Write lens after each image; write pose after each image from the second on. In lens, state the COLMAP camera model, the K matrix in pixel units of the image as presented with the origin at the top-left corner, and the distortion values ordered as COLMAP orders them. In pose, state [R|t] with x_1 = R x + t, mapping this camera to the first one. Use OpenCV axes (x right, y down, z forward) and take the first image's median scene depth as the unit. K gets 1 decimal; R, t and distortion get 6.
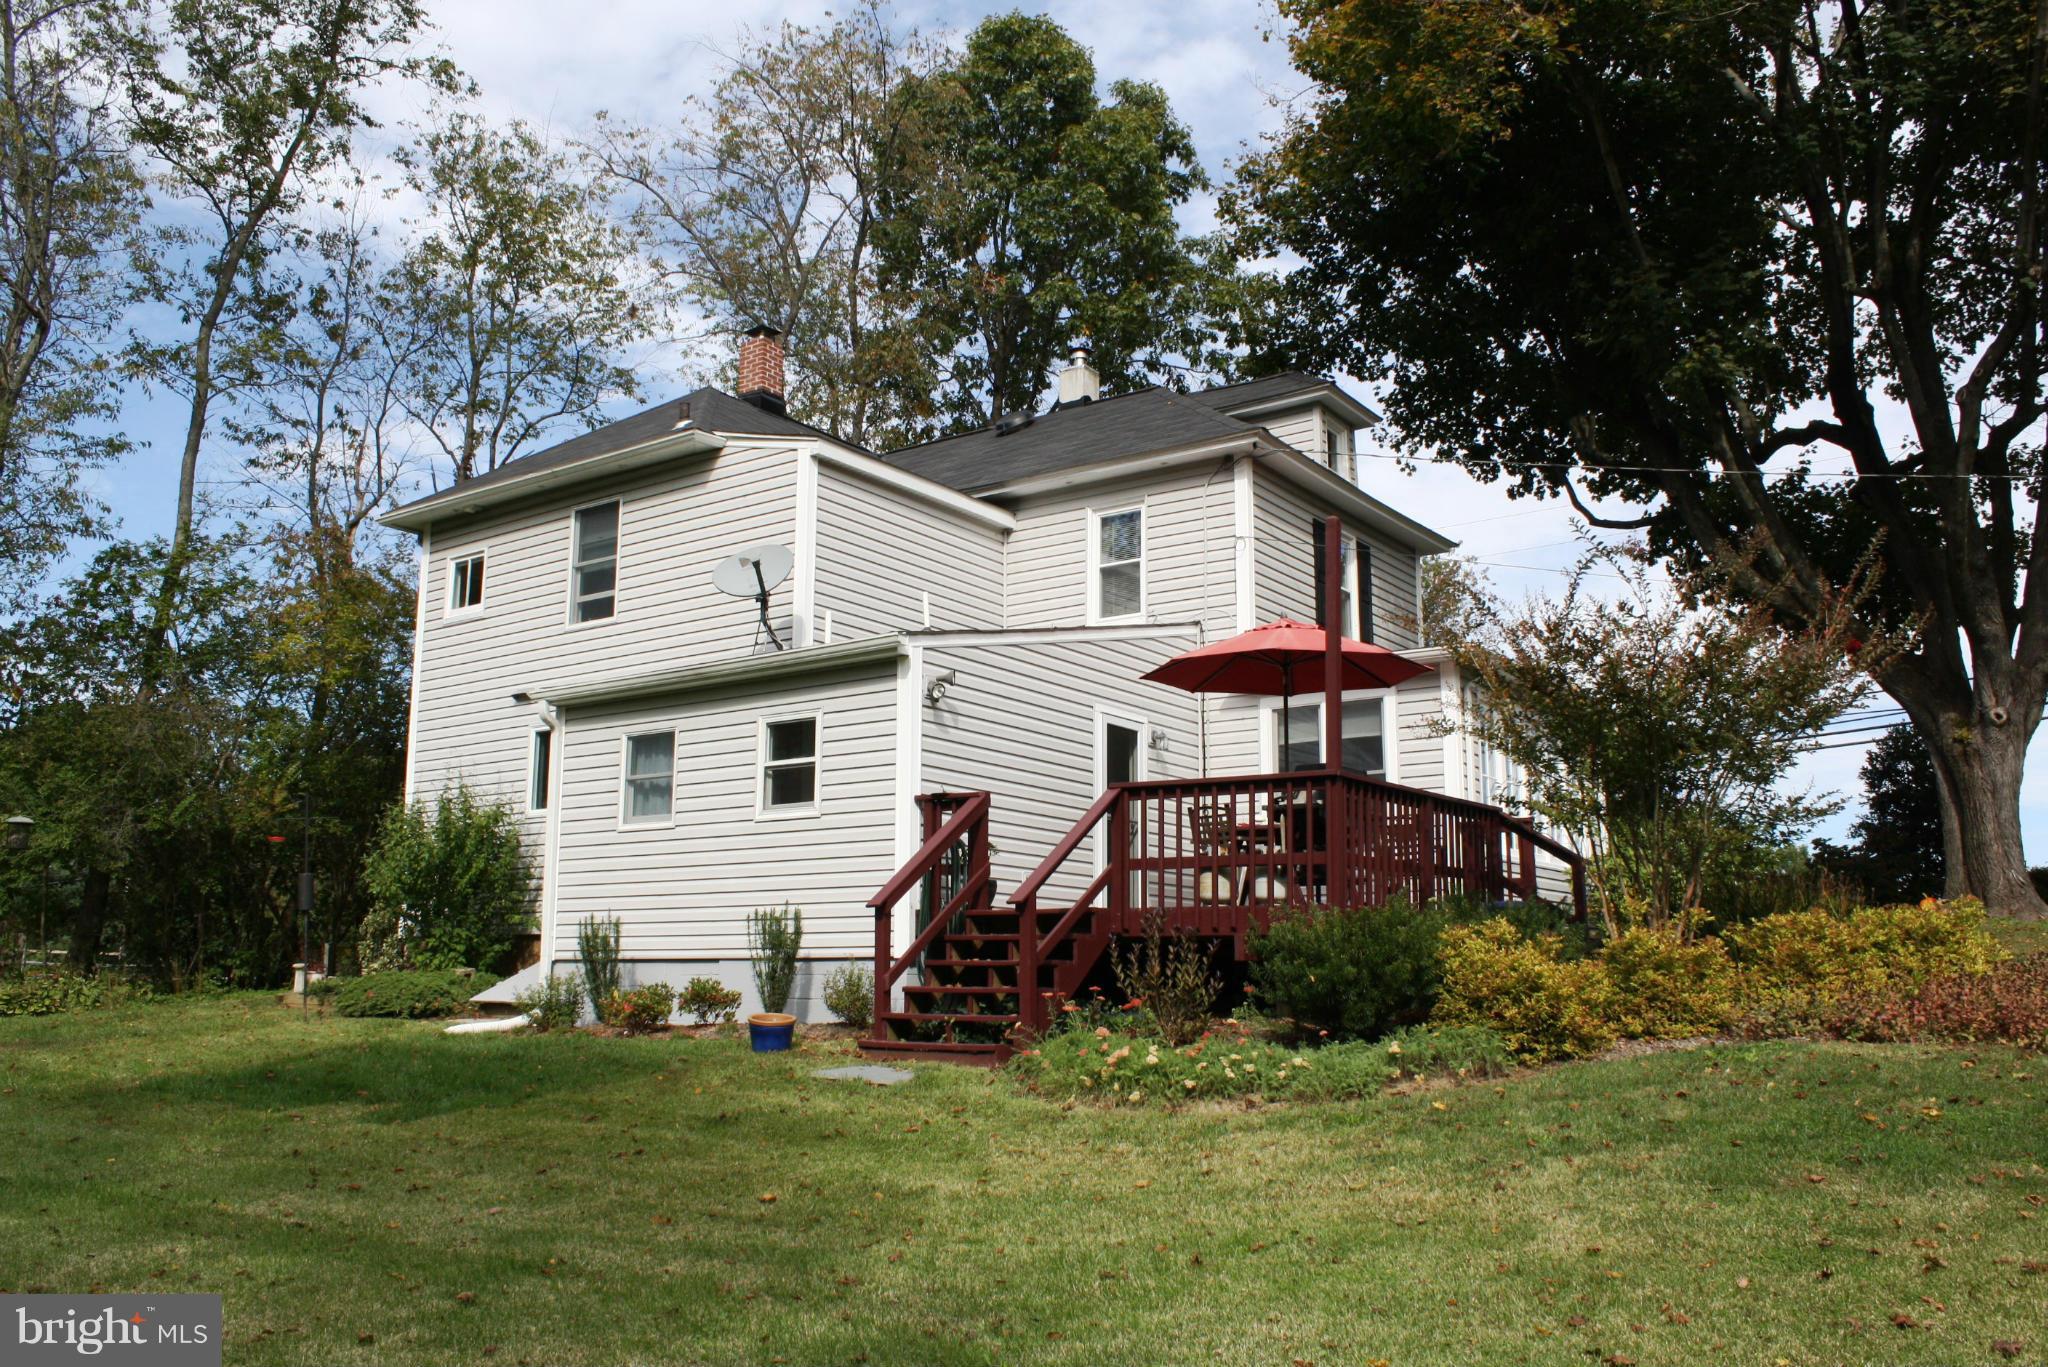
lens RADIAL K [[1714.4, 0, 1039.7], [0, 1714.4, 688.9], [0, 0, 1]] dist [-0.166220, 0.152070]
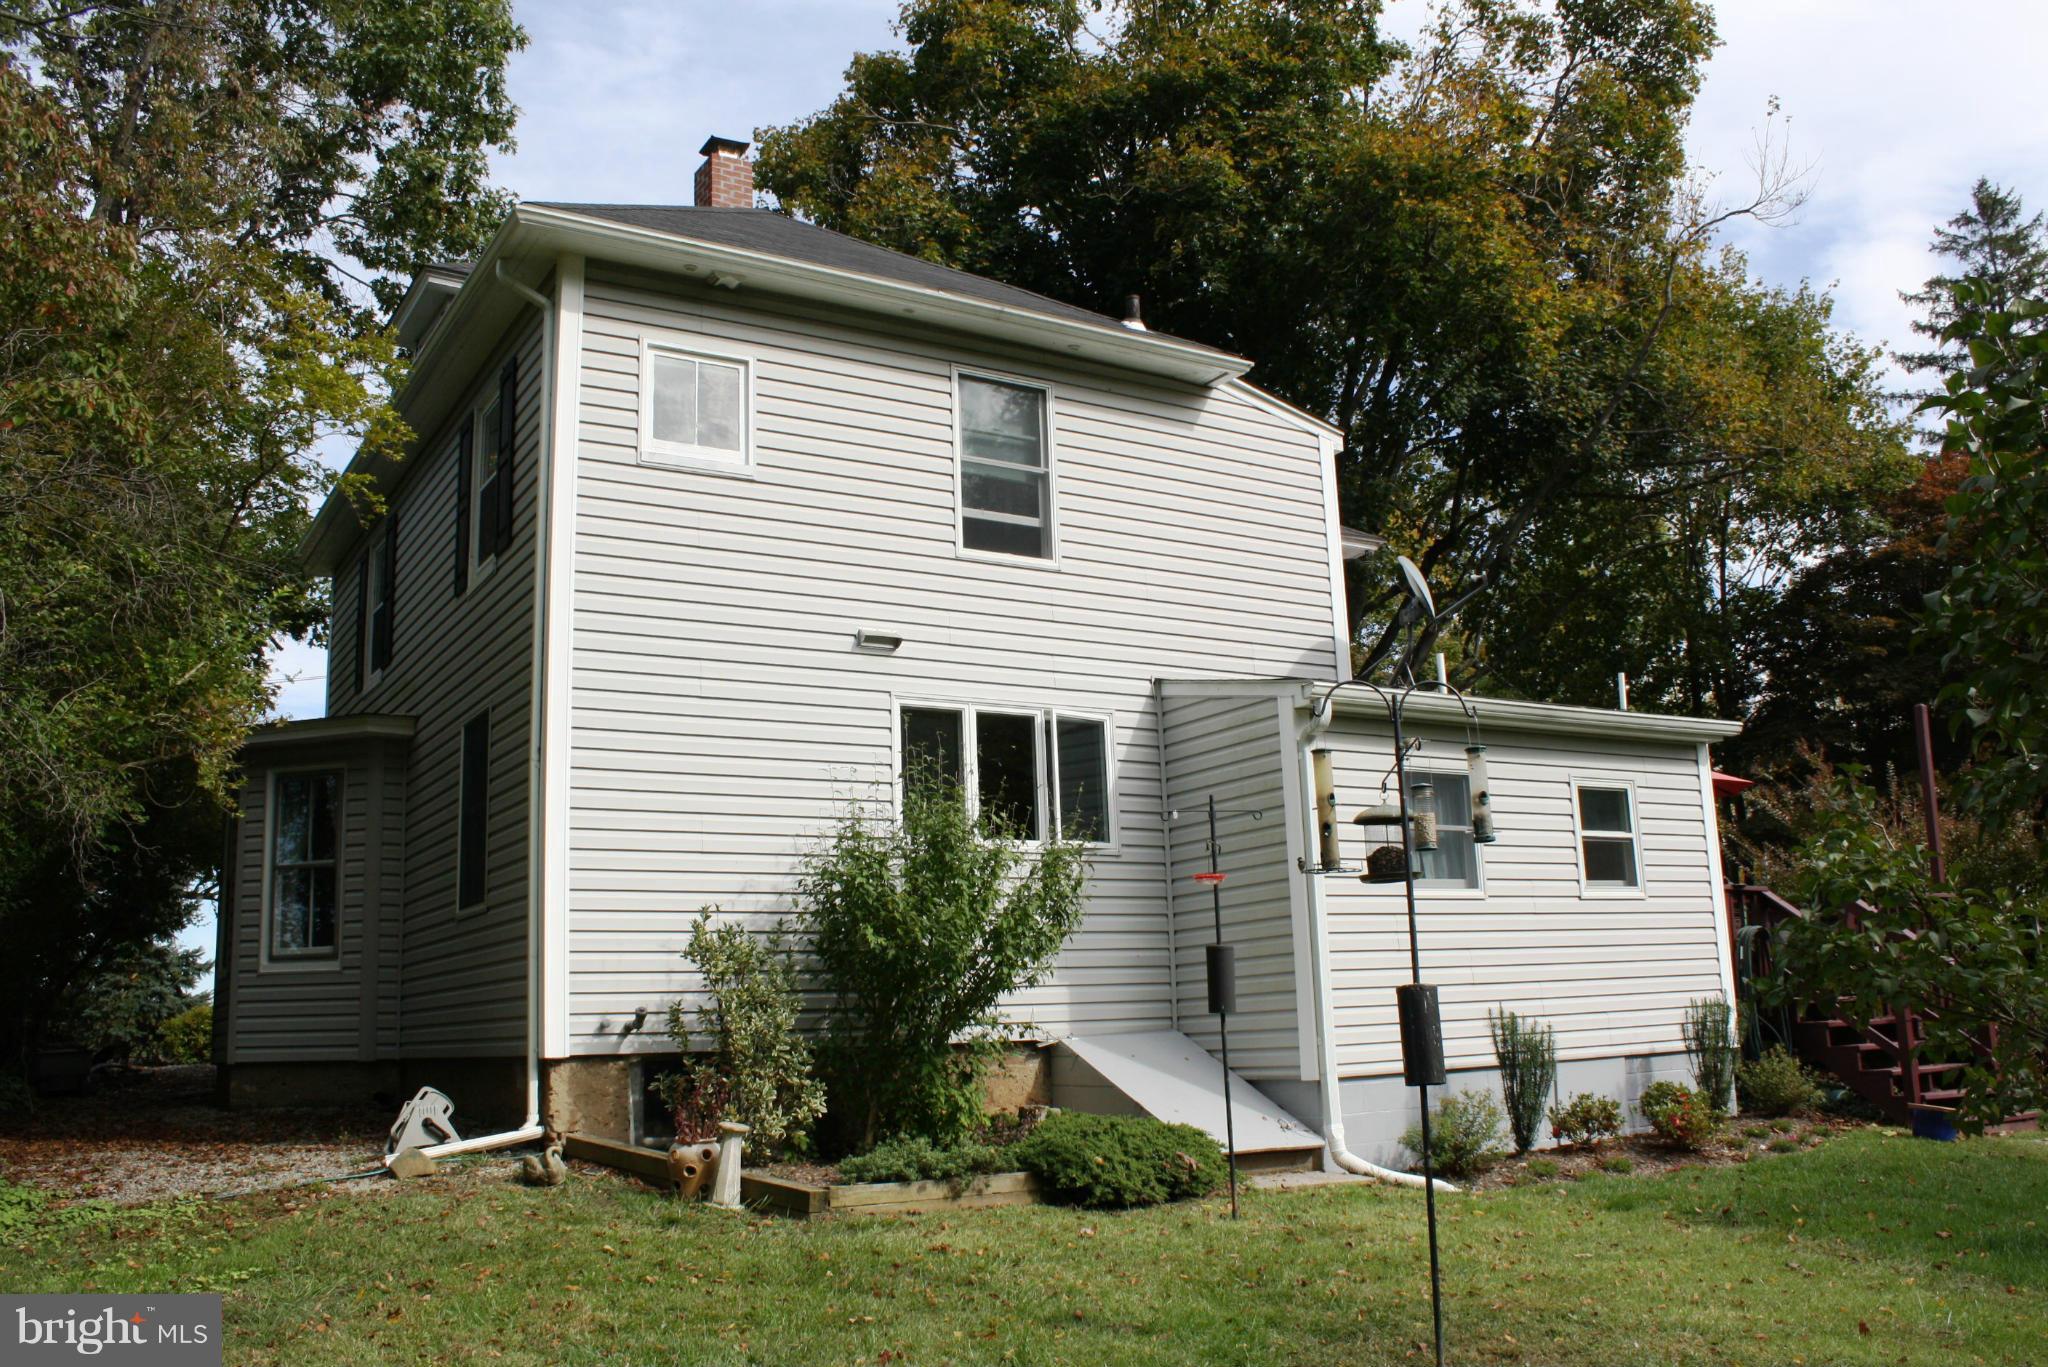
lens RADIAL K [[1714.4, 0, 1039.7], [0, 1714.4, 688.9], [0, 0, 1]] dist [-0.166220, 0.152070]
pose [[0.397959, 0.166382, 0.902189, -0.875171], [-0.127691, 0.983890, -0.125124, 0.094664], [-0.908473, -0.065407, 0.412794, 0.742951]]
